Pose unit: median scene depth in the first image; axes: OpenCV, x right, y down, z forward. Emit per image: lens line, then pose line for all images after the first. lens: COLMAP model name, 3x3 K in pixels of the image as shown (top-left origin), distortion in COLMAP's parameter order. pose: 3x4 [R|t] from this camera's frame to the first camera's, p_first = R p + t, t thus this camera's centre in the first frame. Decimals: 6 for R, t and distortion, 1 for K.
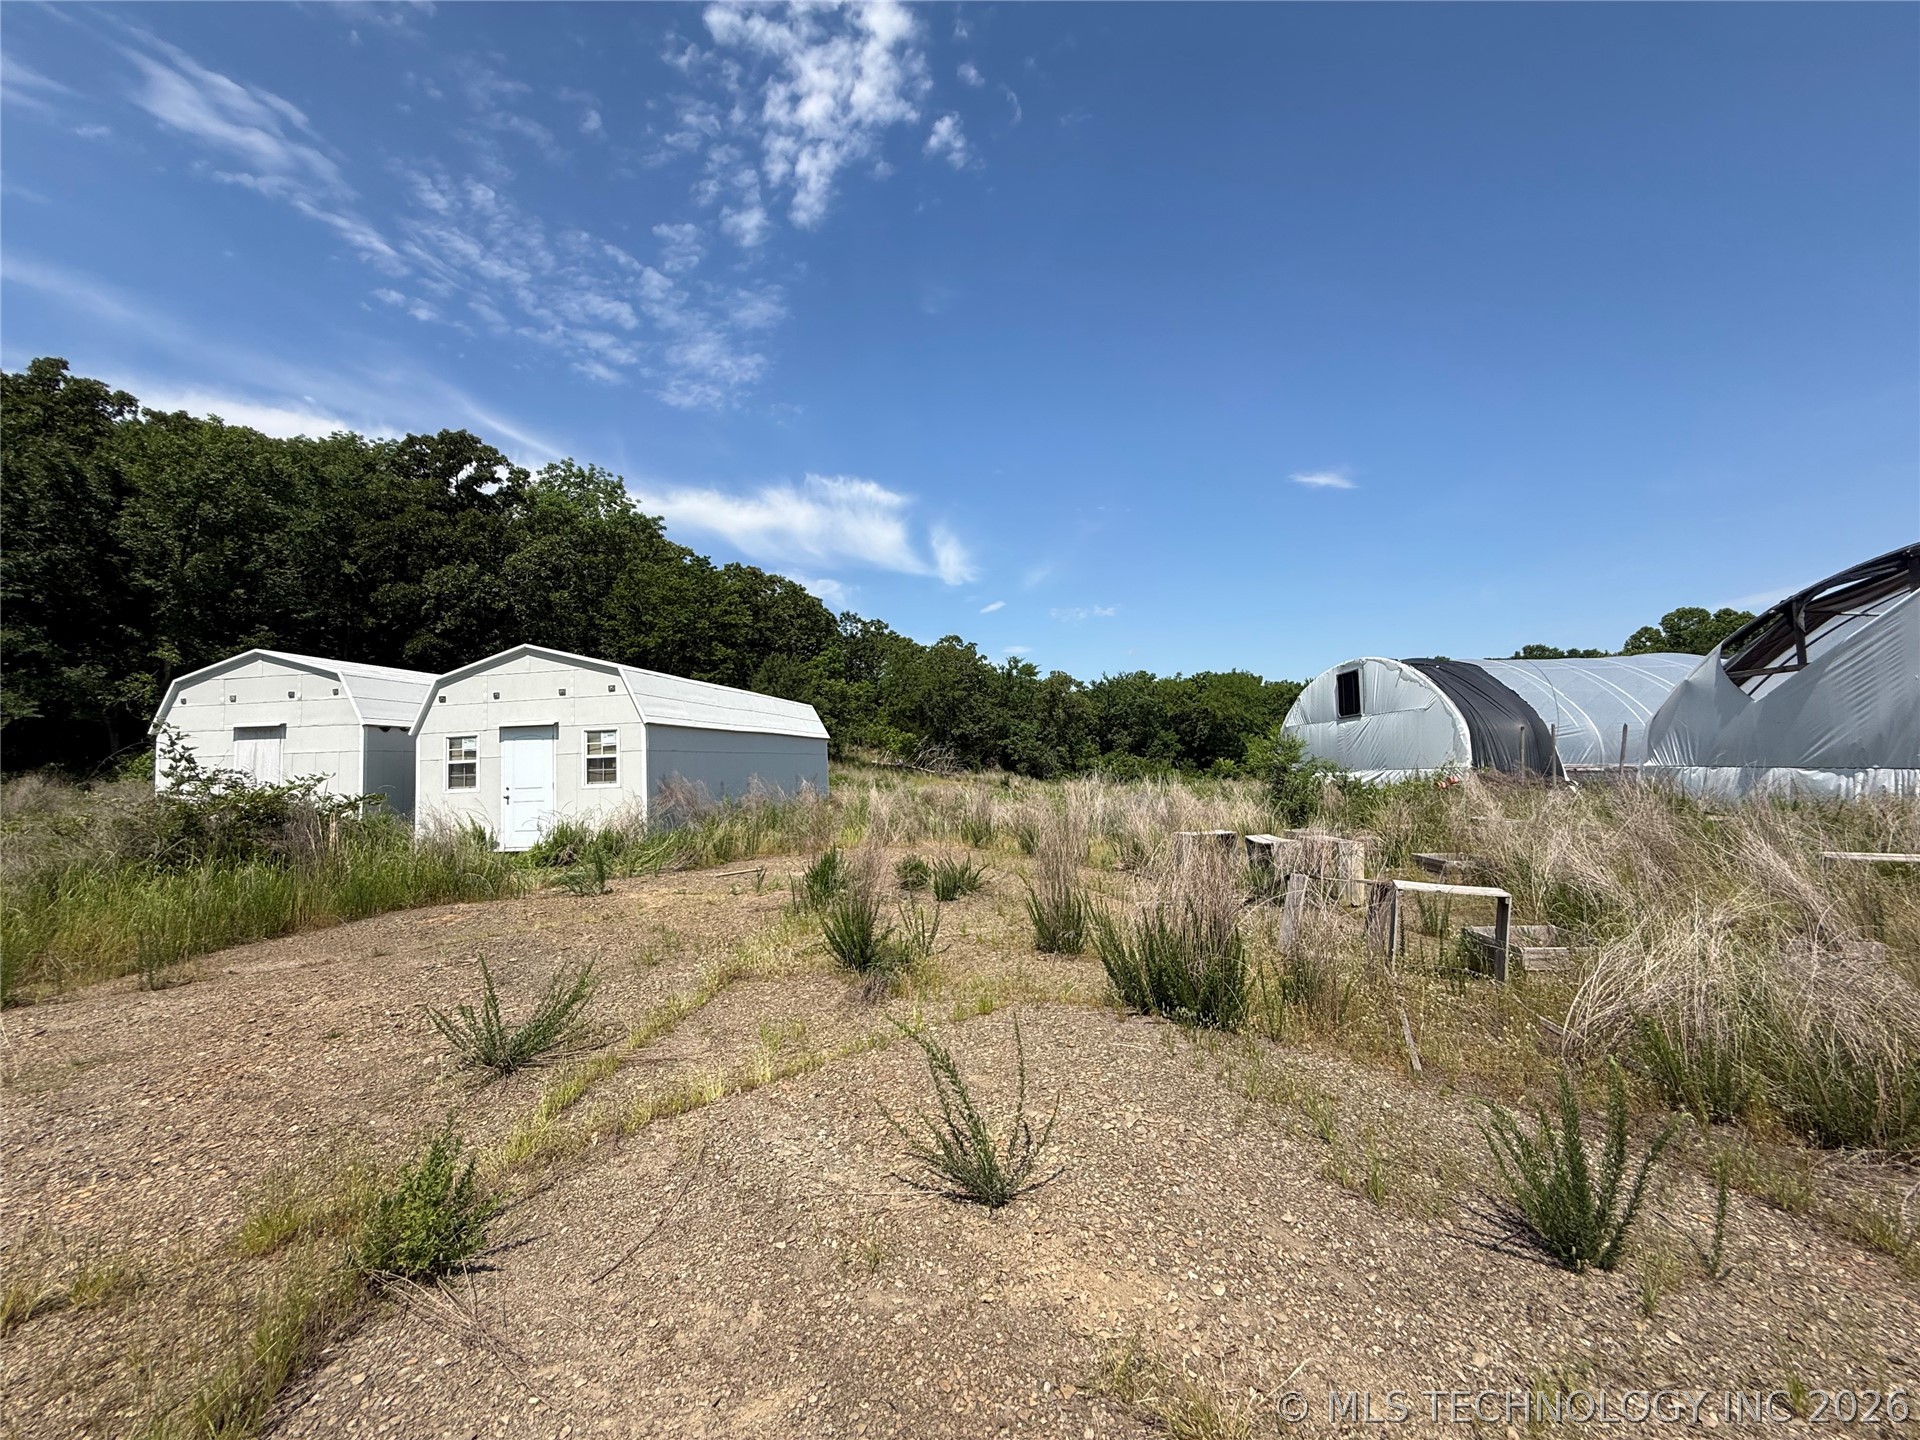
lens RADIAL K [[768.4, 0, 959.0], [0, 768.4, 717.3], [0, 0, 1]] dist [0.000075, -0.000023]
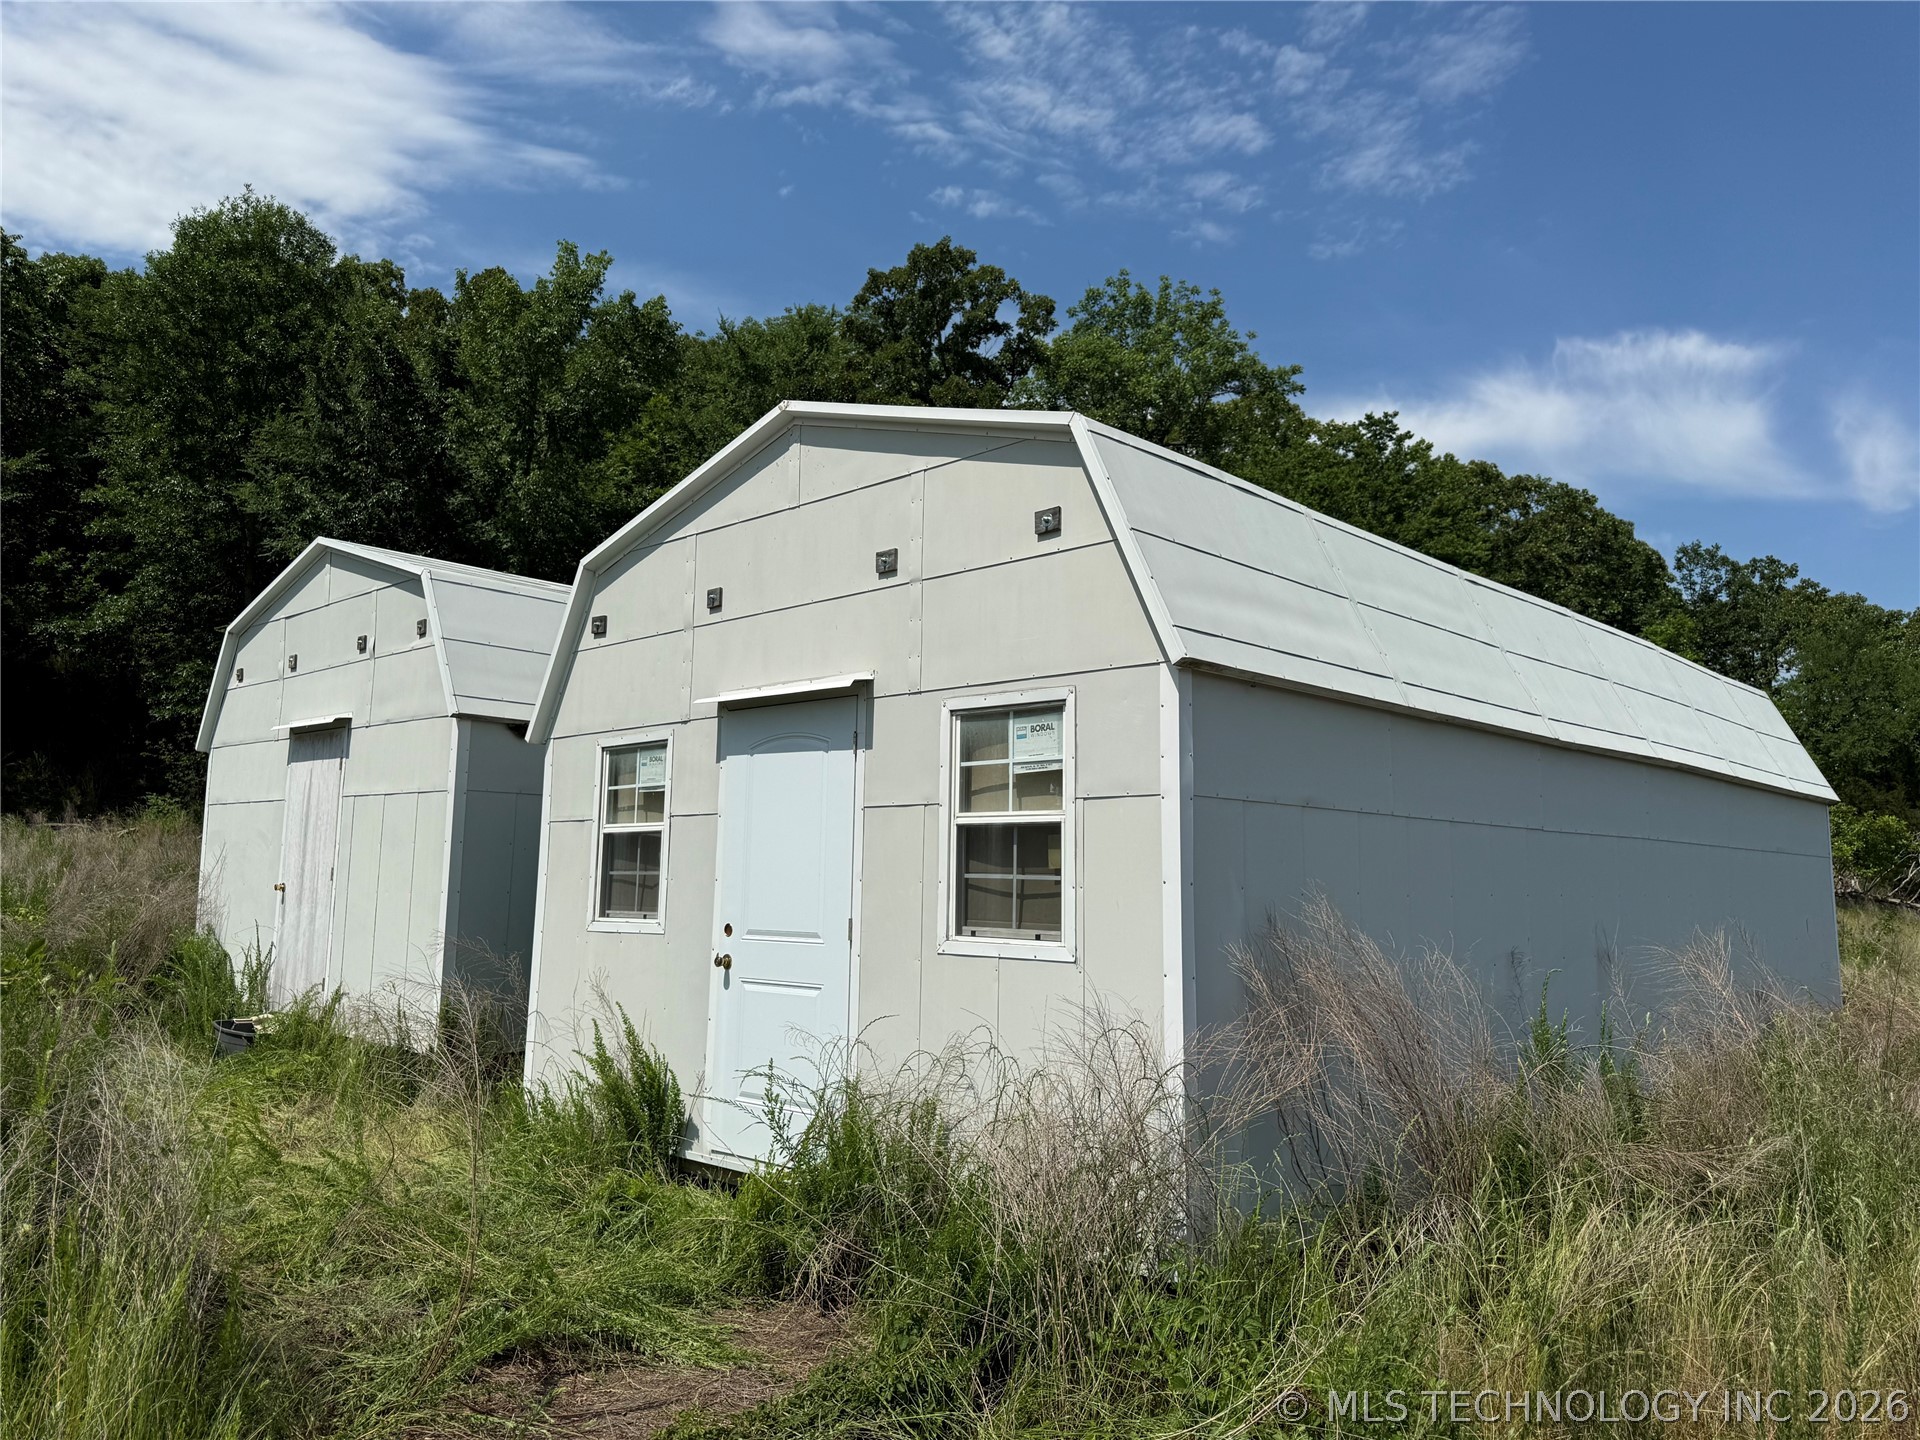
lens RADIAL K [[1329.7, 0, 989.3], [0, 1329.7, 762.1], [0, 0, 1]] dist [0.029534, -0.037150]
pose [[0.826871, -0.001594, -0.562389, -0.052819], [-0.009615, 0.999810, -0.016971, 0.008766], [0.562309, 0.019440, 0.826699, 0.143392]]
